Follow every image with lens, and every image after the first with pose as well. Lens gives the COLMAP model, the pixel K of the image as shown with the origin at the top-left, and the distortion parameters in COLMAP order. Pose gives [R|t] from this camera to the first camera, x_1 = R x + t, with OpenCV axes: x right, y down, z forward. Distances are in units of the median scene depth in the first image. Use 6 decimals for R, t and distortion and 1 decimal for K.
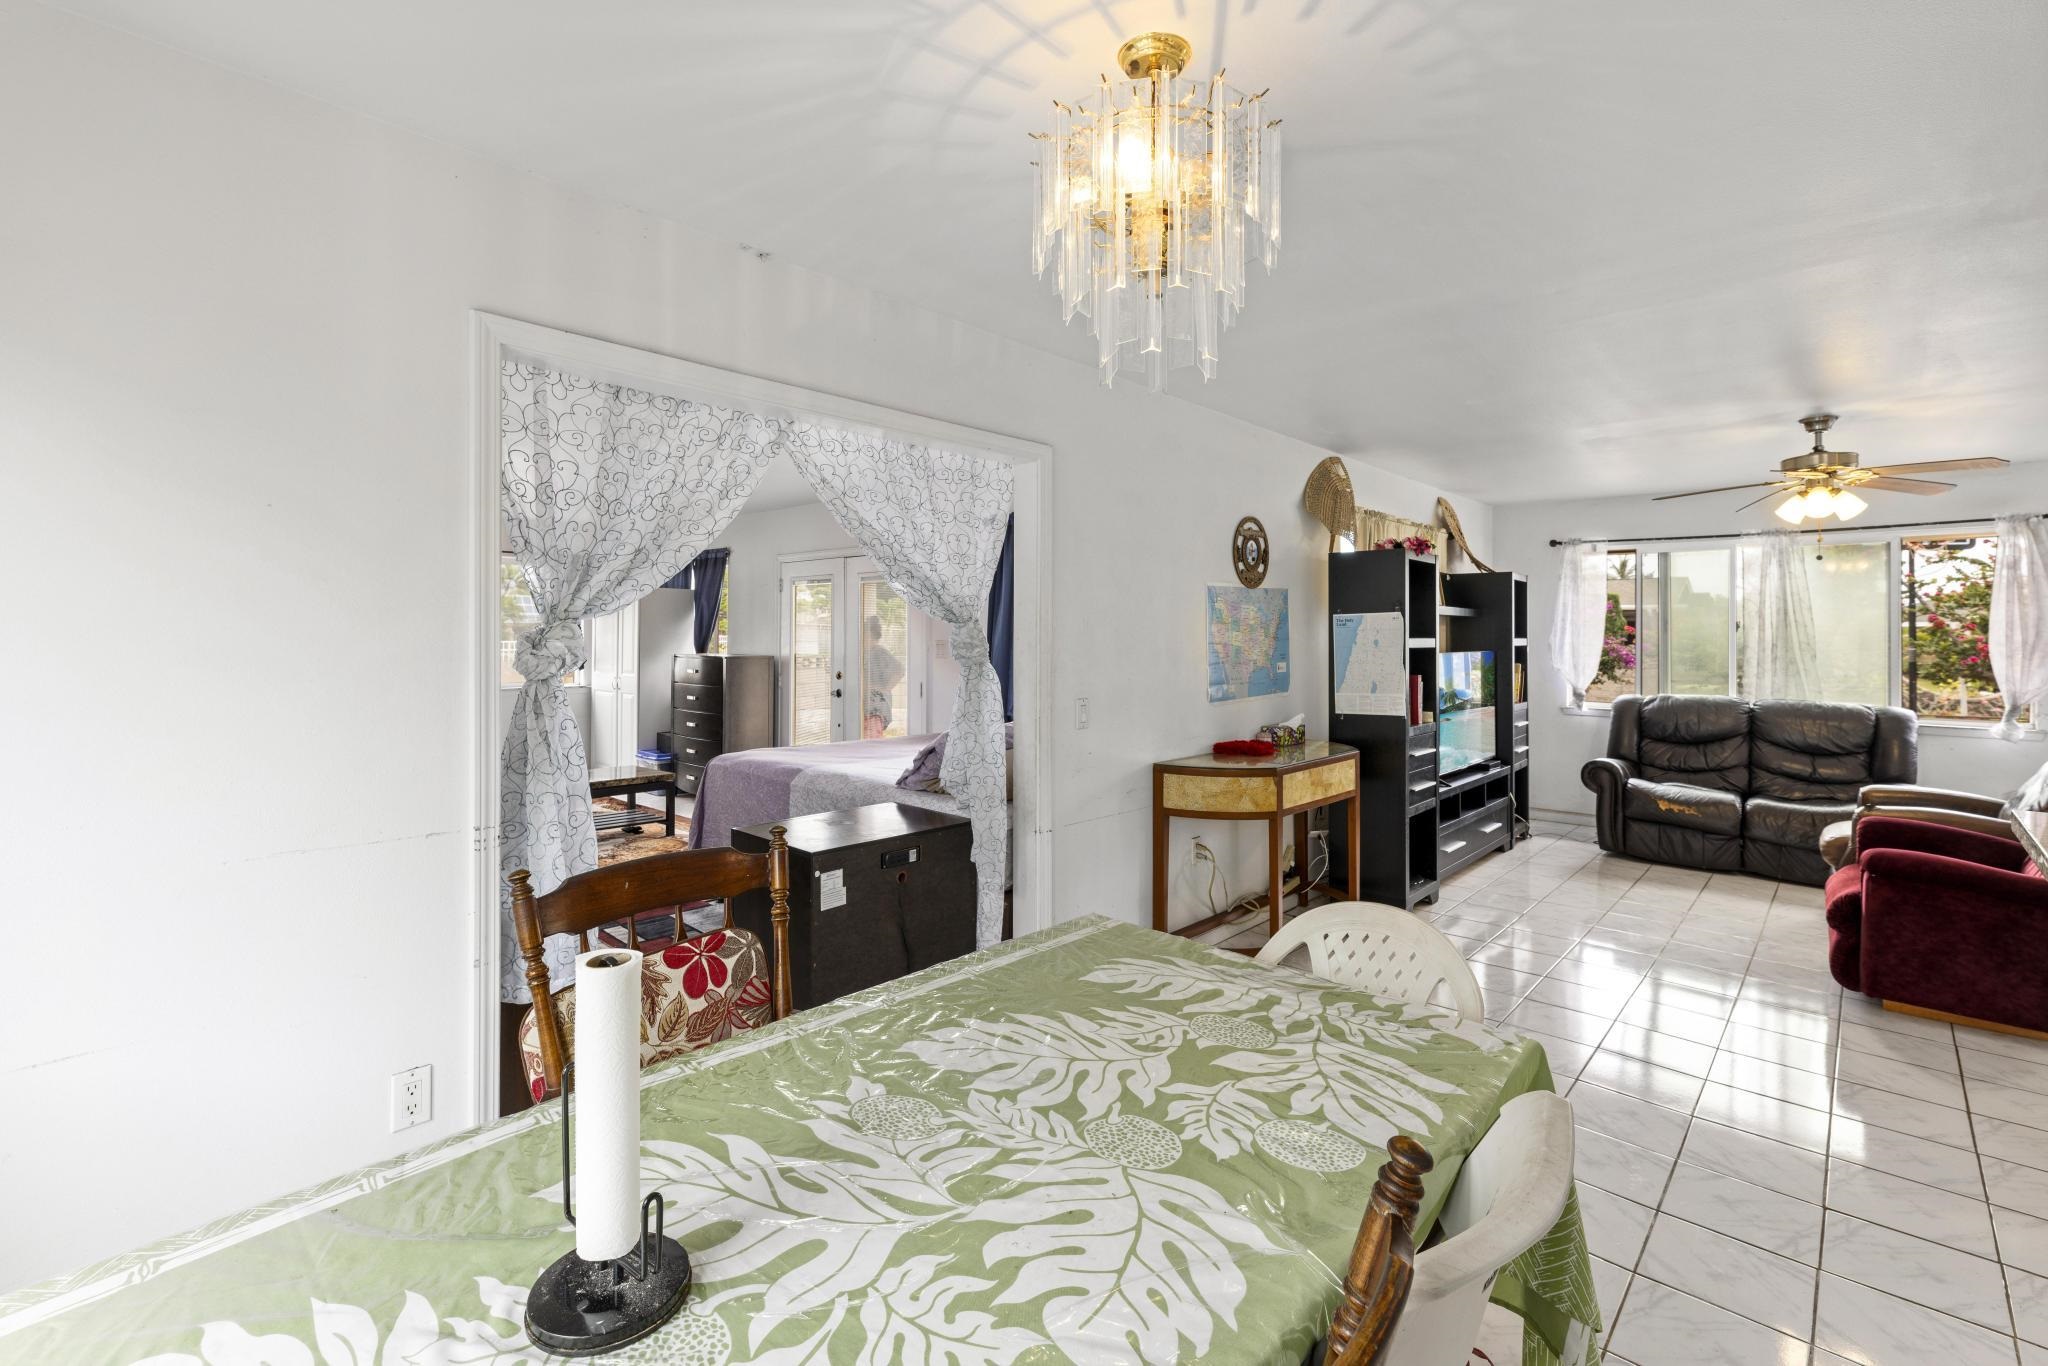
lens RADIAL K [[914.3, 0, 1028.8], [0, 914.3, 619.9], [0, 0, 1]] dist [0.003866, 0.000097]
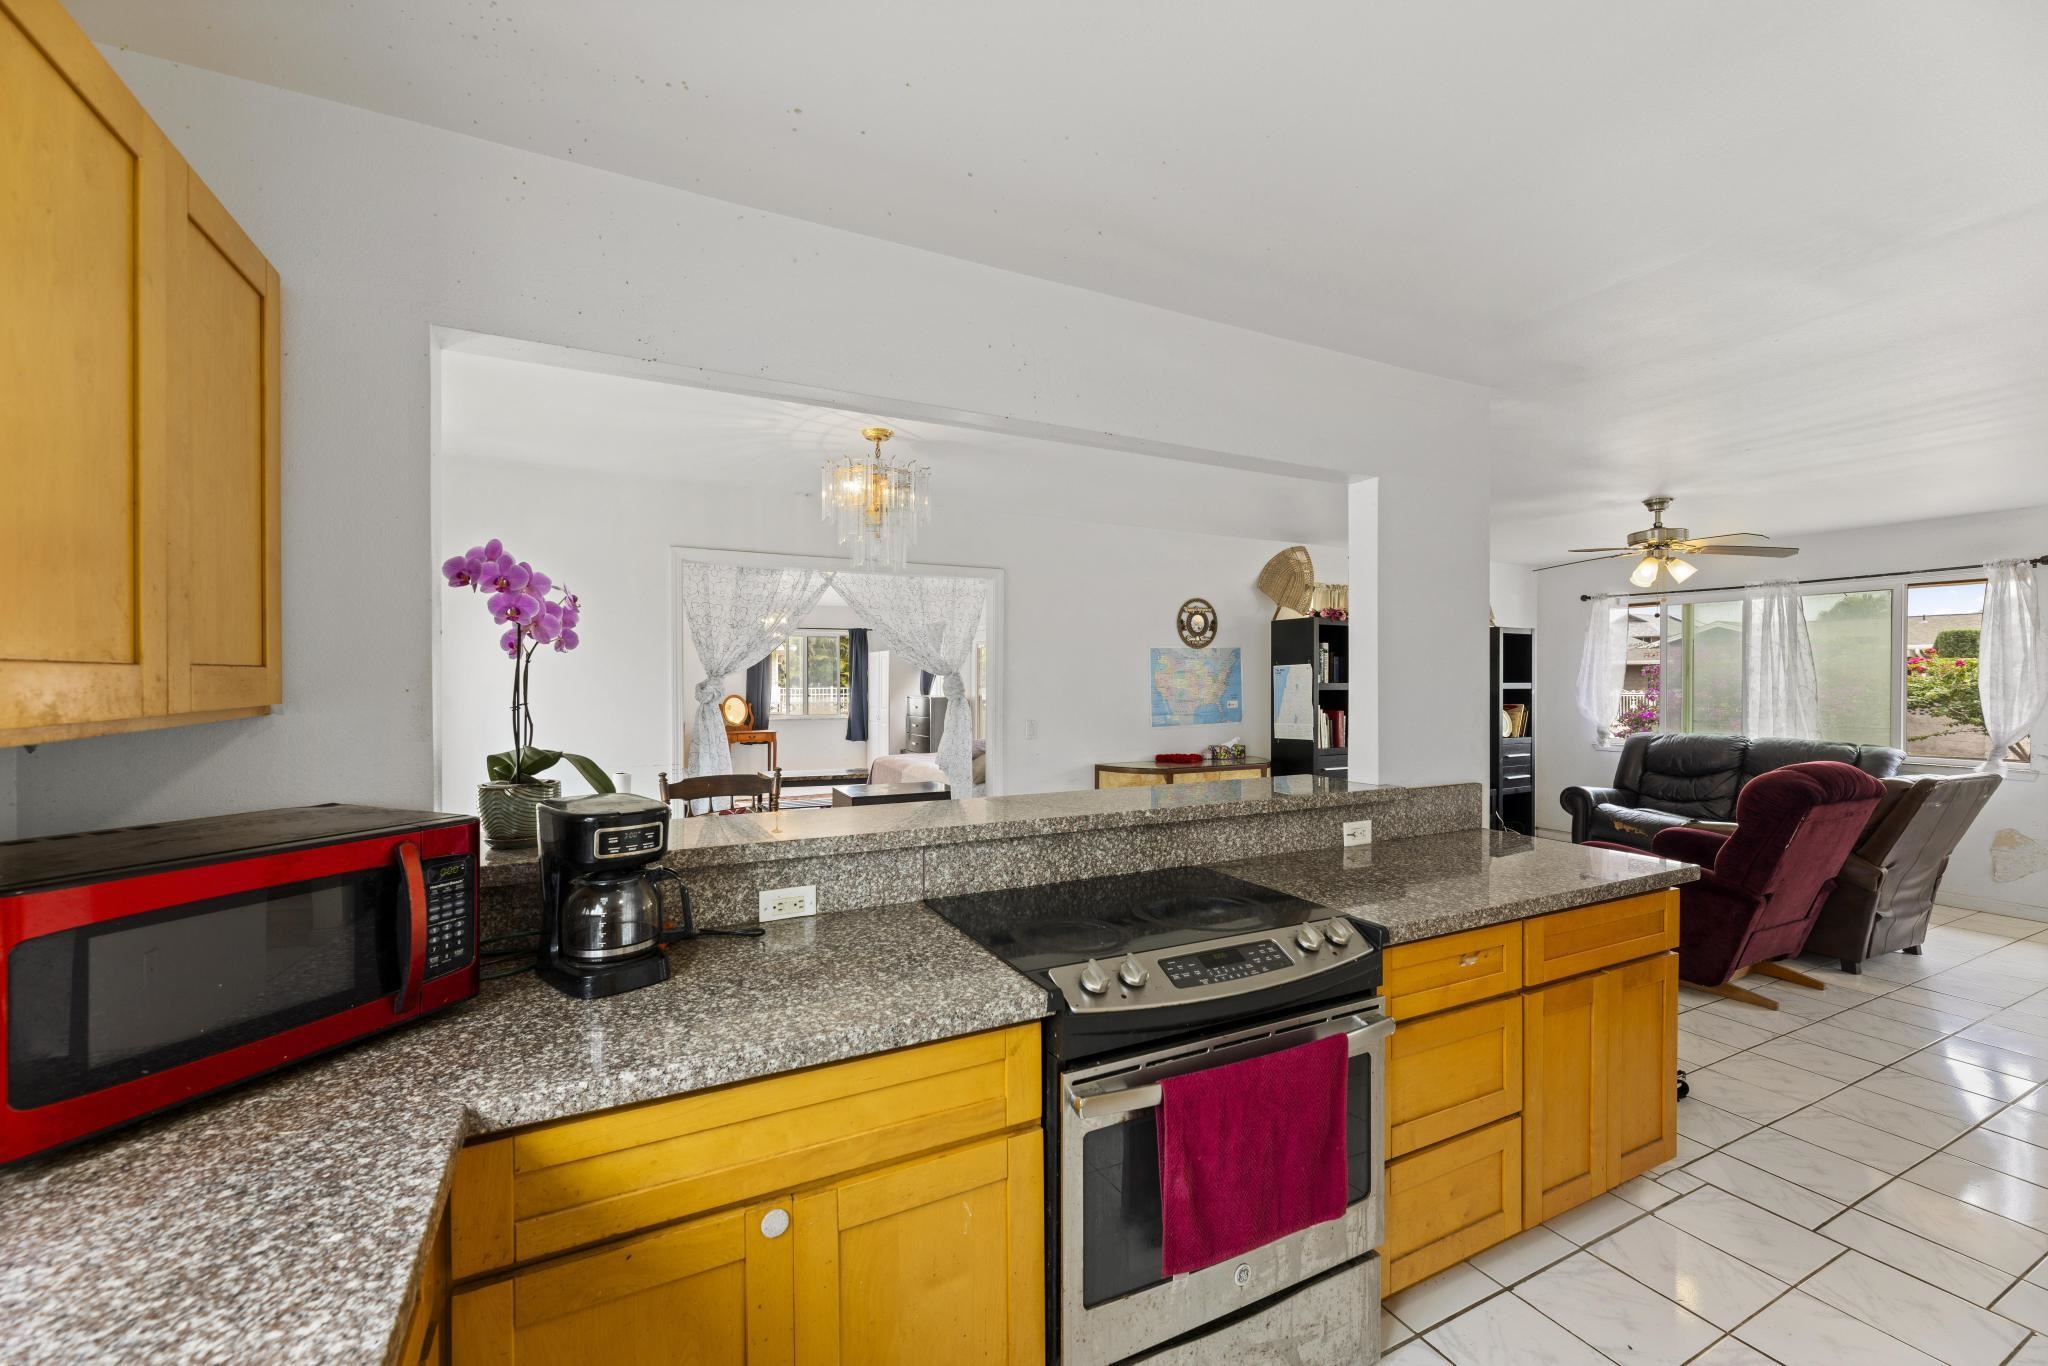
lens RADIAL K [[832.2, 0, 1027.2], [0, 832.2, 678.6], [0, 0, 1]] dist [-0.003525, -0.000033]
pose [[0.936676, -0.005784, -0.350148, 0.454439], [0.010456, 0.999880, 0.011453, -0.005488], [0.350040, -0.014389, 0.936624, -0.313394]]
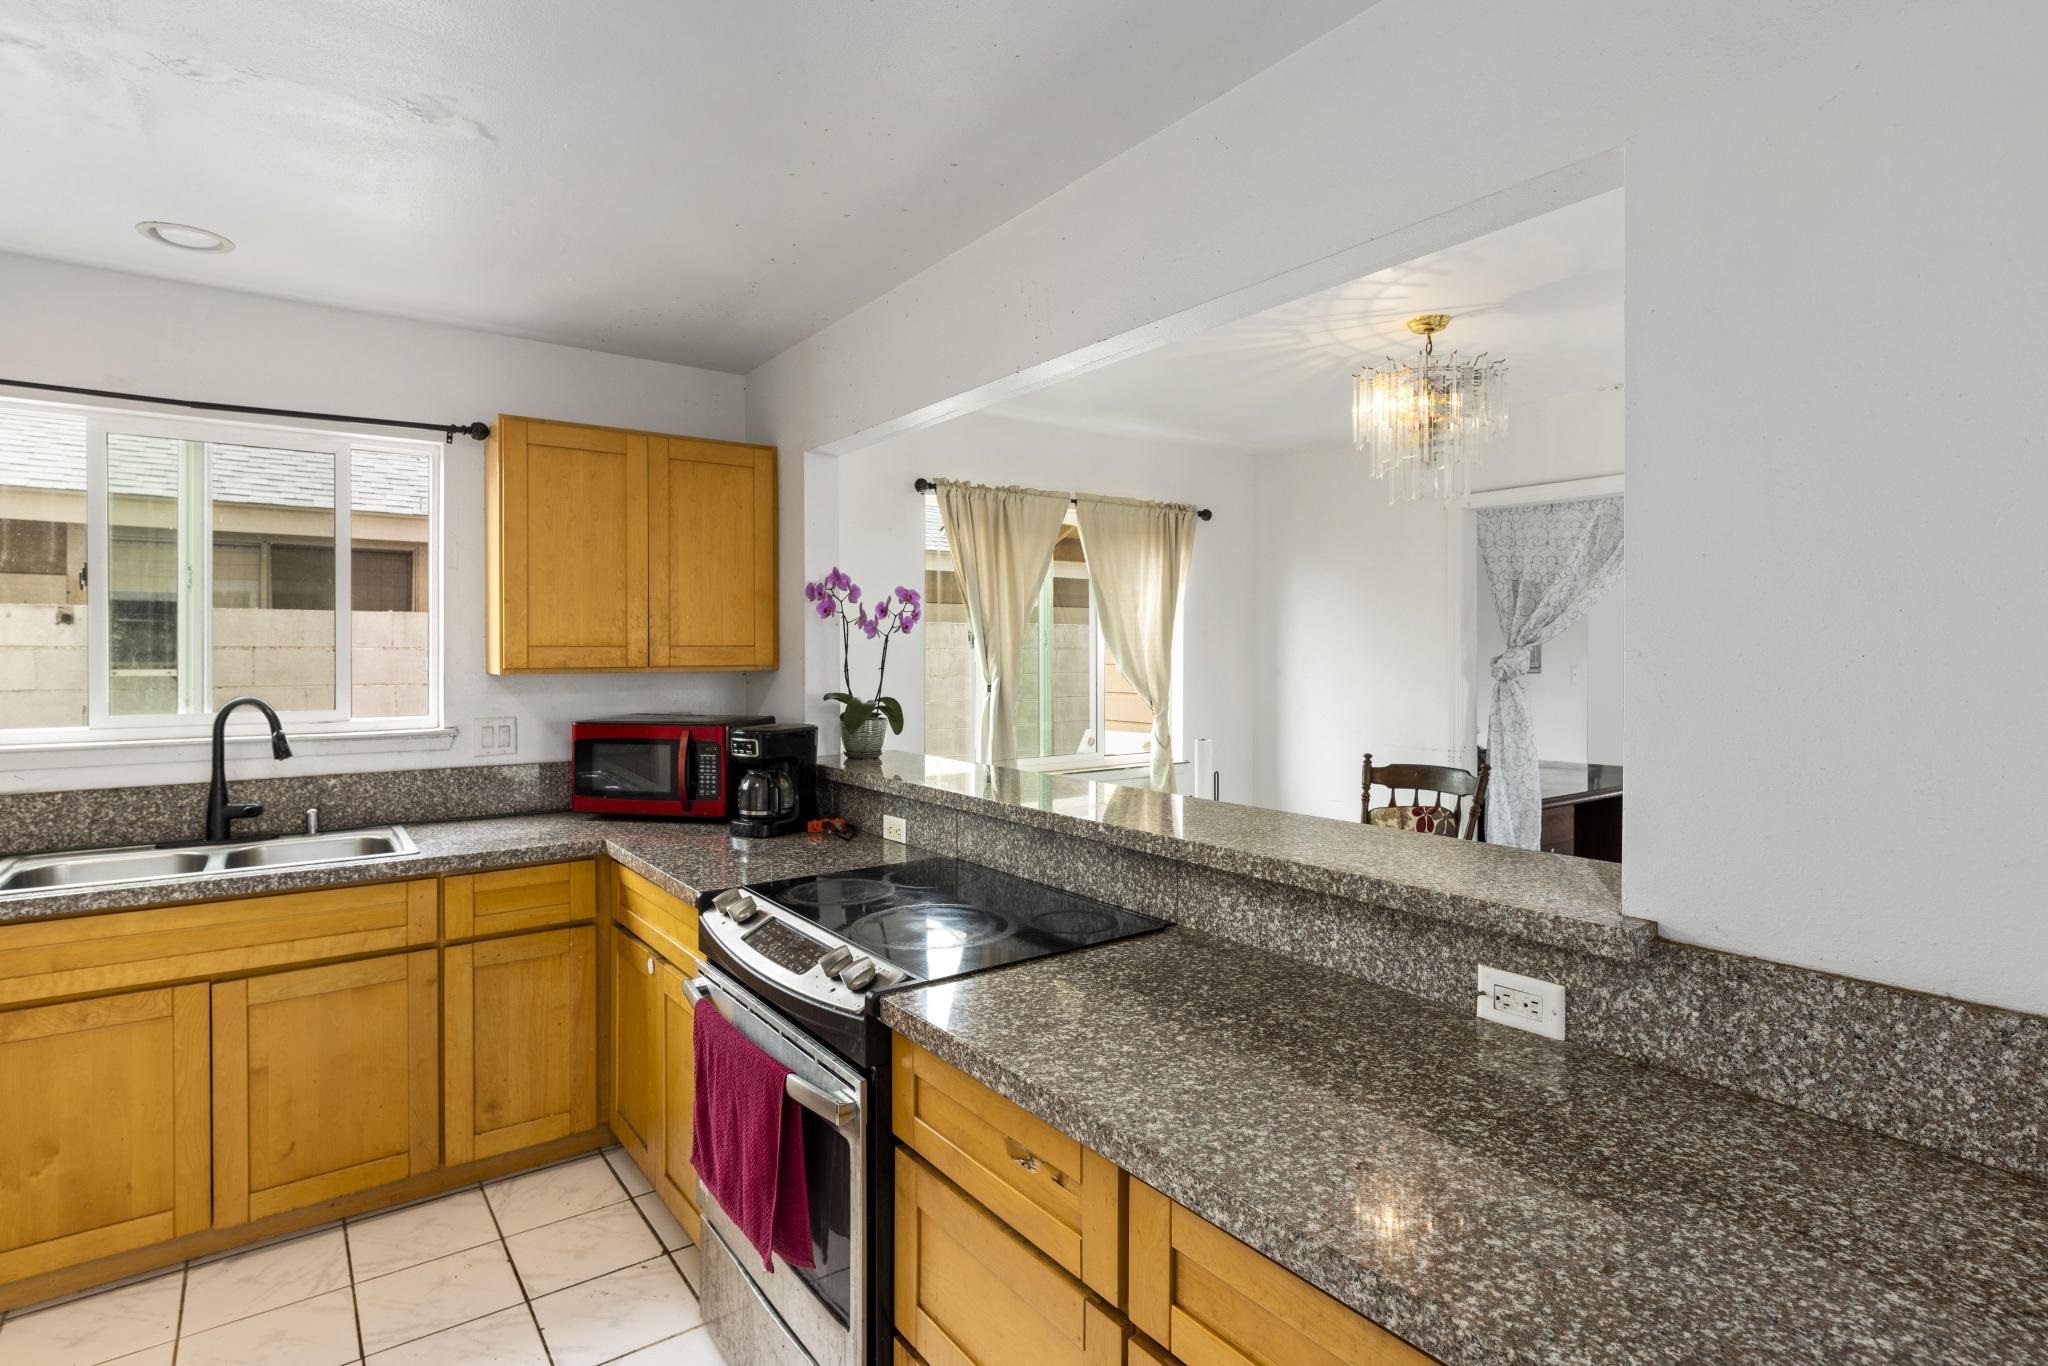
lens RADIAL K [[1014.3, 0, 1004.4], [0, 1014.3, 644.8], [0, 0, 1]] dist [-0.002278, -0.000401]
pose [[-0.201634, -0.010136, -0.979409, 0.805019], [0.016120, 0.999777, -0.013666, 0.002786], [0.979328, -0.018544, -0.201425, 0.216273]]
